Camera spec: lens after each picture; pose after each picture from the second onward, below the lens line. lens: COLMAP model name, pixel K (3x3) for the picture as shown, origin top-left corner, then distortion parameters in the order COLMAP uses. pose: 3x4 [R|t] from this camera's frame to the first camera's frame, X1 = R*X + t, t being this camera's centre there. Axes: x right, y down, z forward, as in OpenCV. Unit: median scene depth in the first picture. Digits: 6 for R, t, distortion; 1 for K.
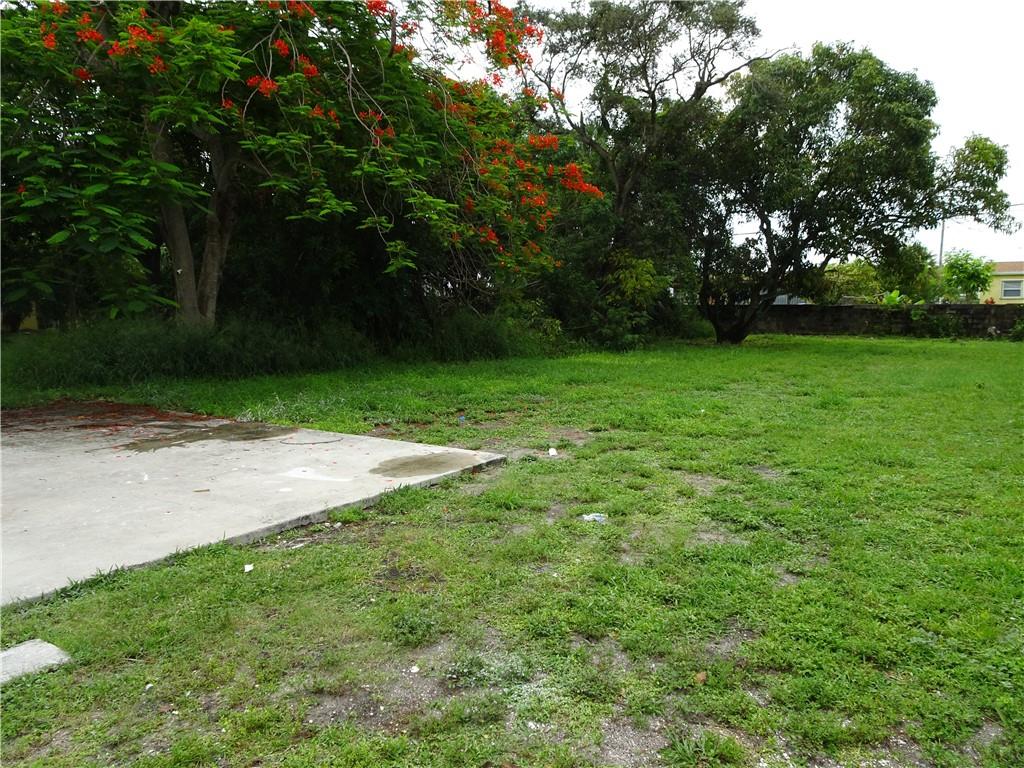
lens RADIAL K [[758.6, 0, 512.0], [0, 758.6, 384.0], [0, 0, 1]] dist [0.019995, 0.003954]
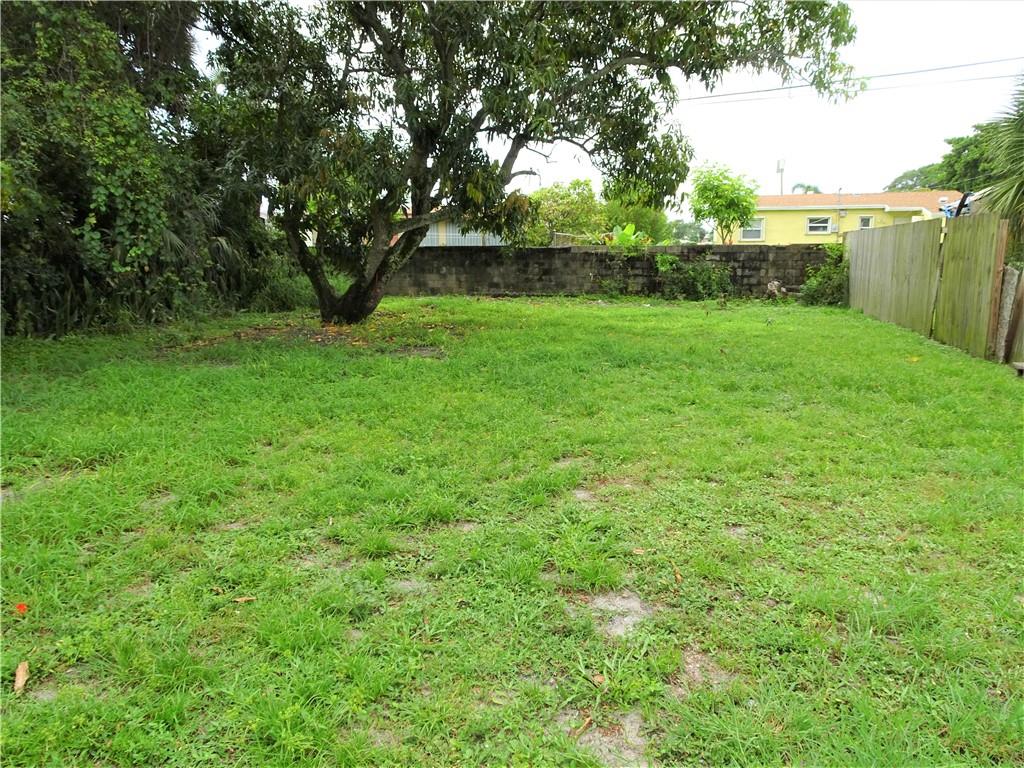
lens RADIAL K [[758.6, 0, 512.0], [0, 758.6, 384.0], [0, 0, 1]] dist [0.019995, 0.003954]
pose [[0.943902, -0.056818, 0.325302, 0.378806], [0.034472, 0.996658, 0.074055, -0.076950], [-0.328423, -0.058687, 0.942706, 0.826481]]
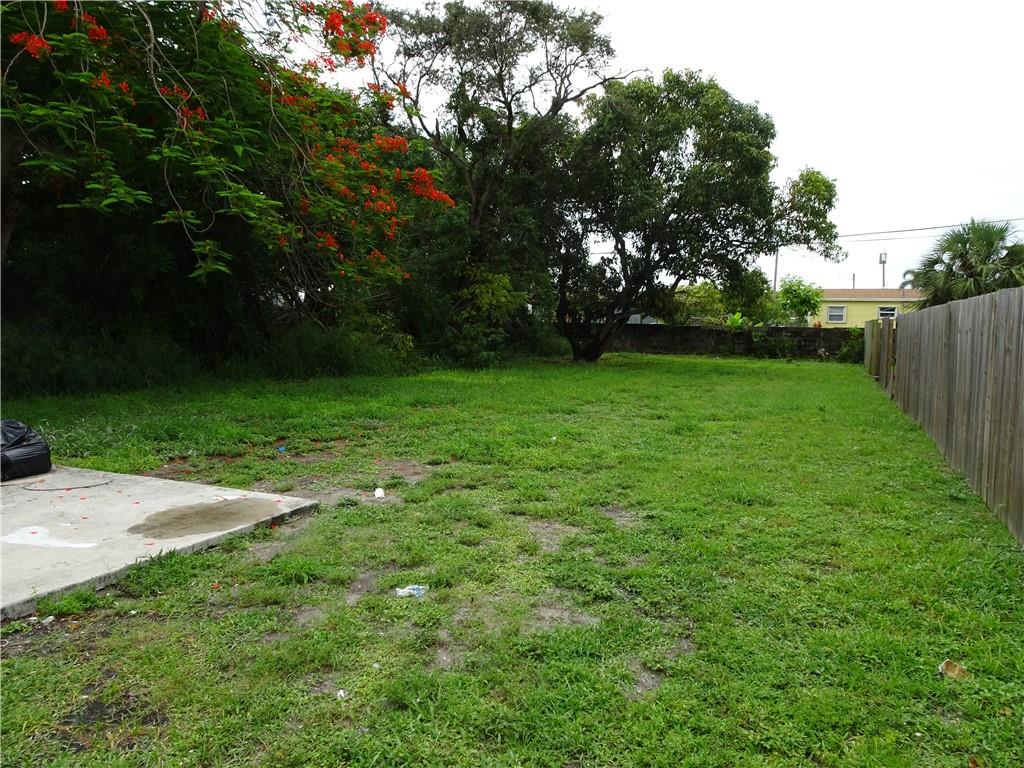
lens RADIAL K [[758.6, 0, 512.0], [0, 758.6, 384.0], [0, 0, 1]] dist [0.019995, 0.003954]
pose [[0.983792, 0.006959, 0.179179, 0.018212], [-0.003601, 0.999812, -0.019061, -0.006461], [-0.179277, 0.018107, 0.983632, 0.053433]]
